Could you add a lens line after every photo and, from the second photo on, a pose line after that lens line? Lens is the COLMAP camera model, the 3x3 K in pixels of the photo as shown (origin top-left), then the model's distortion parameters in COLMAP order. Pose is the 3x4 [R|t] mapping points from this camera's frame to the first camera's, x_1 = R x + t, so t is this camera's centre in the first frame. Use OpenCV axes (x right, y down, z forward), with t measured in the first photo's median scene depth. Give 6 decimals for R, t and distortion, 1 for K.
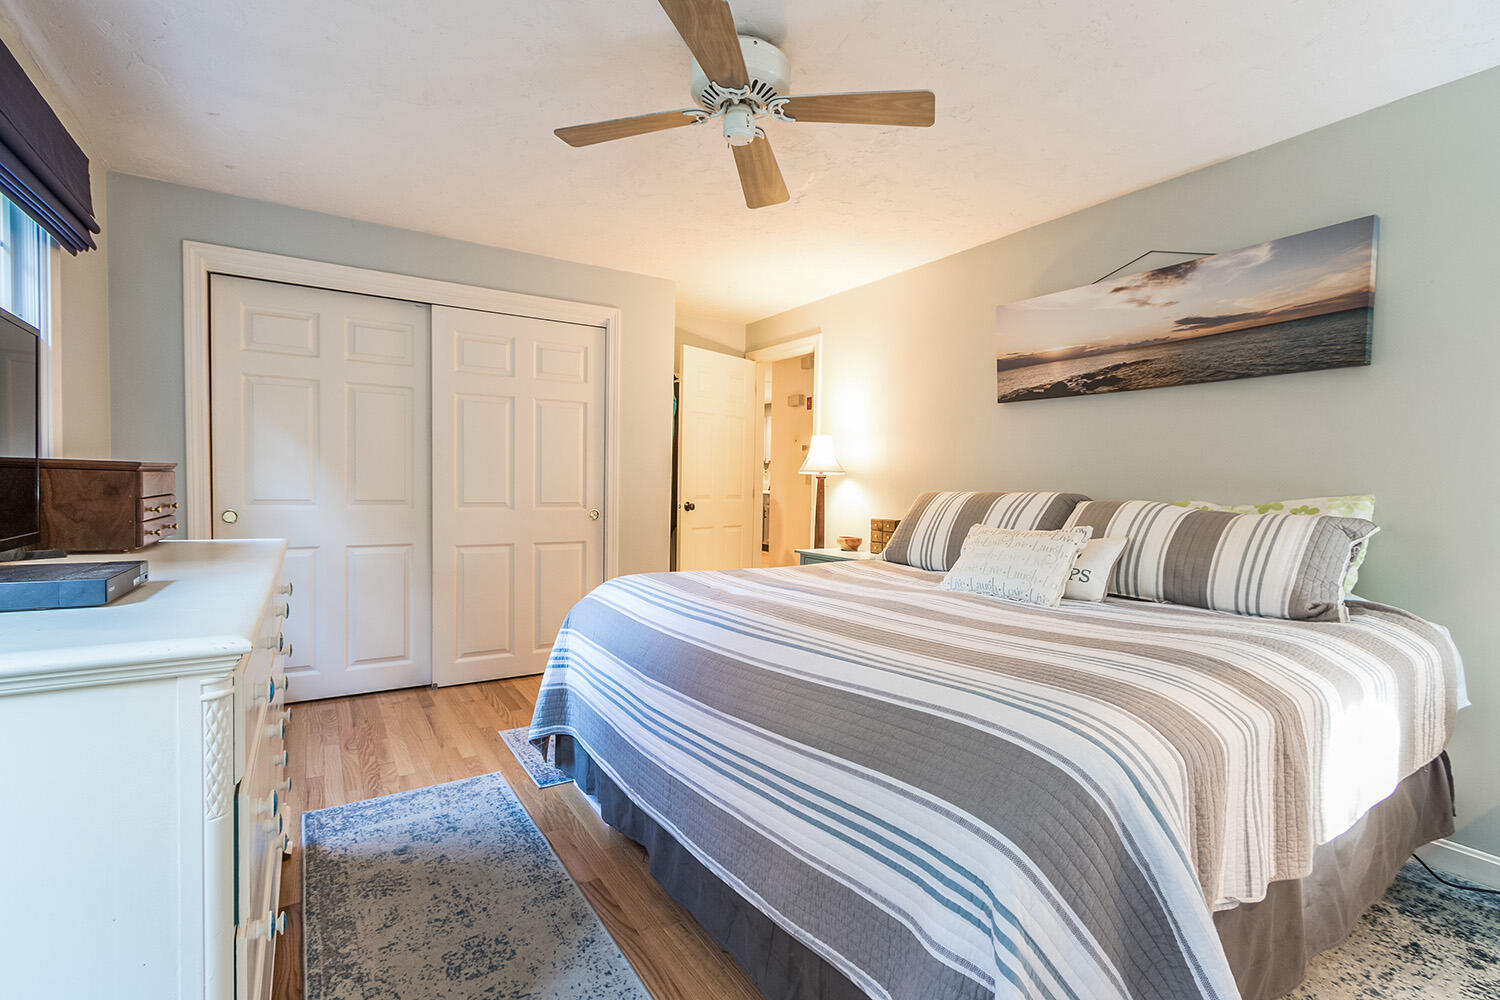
lens RADIAL K [[687.0, 0, 744.3], [0, 687.0, 499.2], [0, 0, 1]] dist [0.003151, -0.000691]
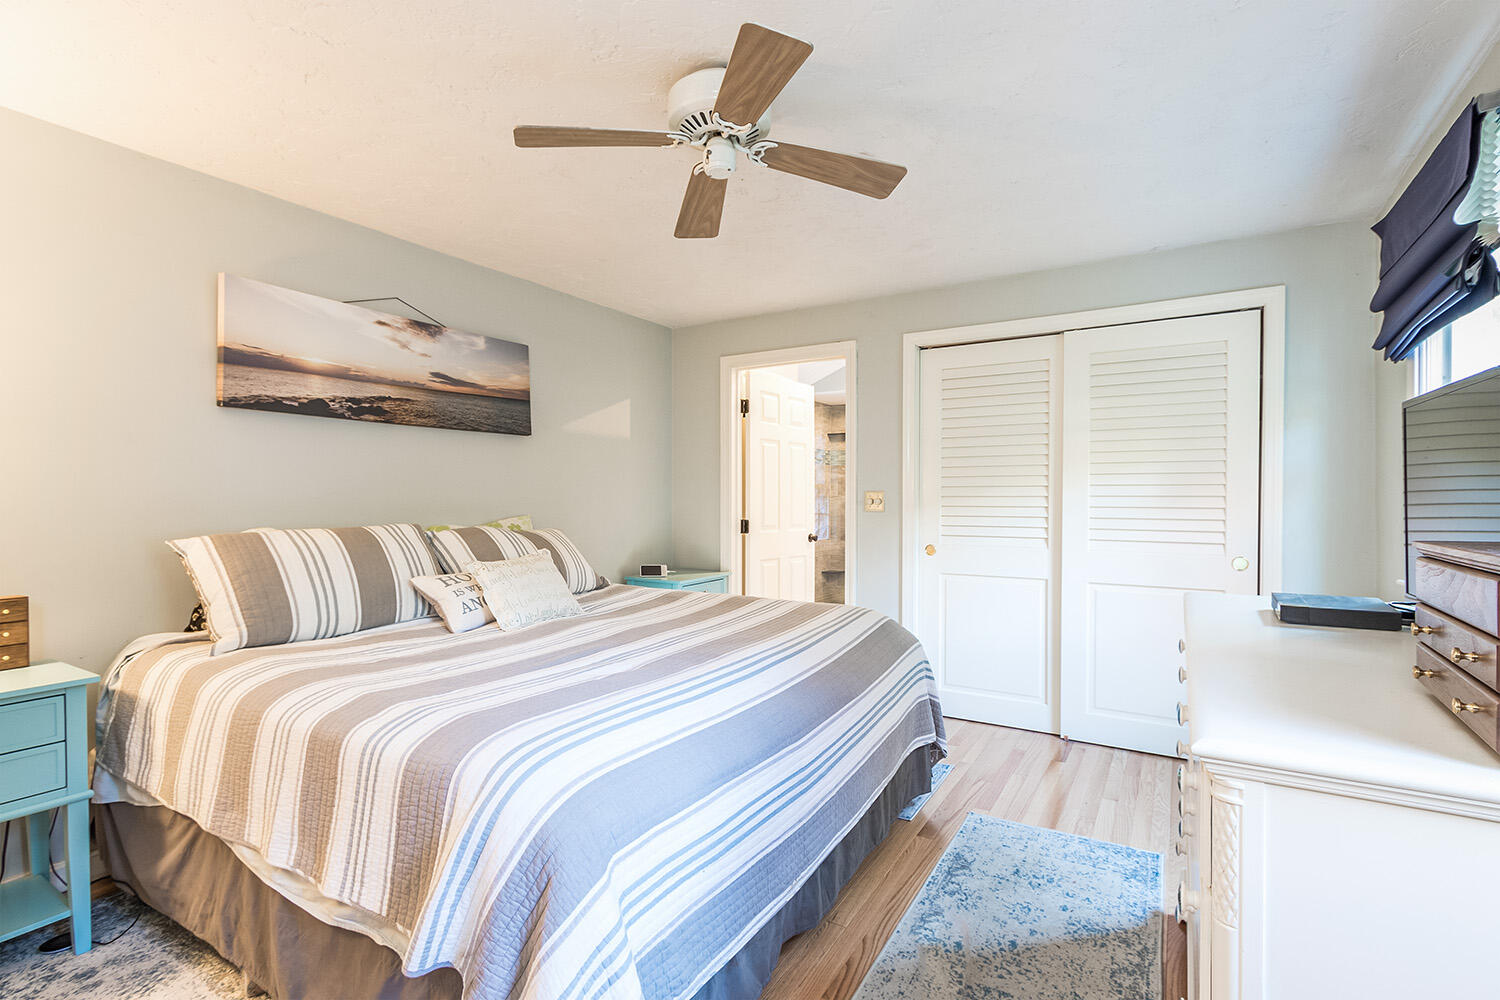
lens RADIAL K [[687.0, 0, 749.0], [0, 687.0, 501.3], [0, 0, 1]] dist [0.003151, -0.000691]
pose [[-0.437441, -0.020341, 0.899017, -0.631501], [0.016083, 0.999407, 0.030438, -0.062989], [-0.899103, 0.027774, -0.436855, 0.977663]]
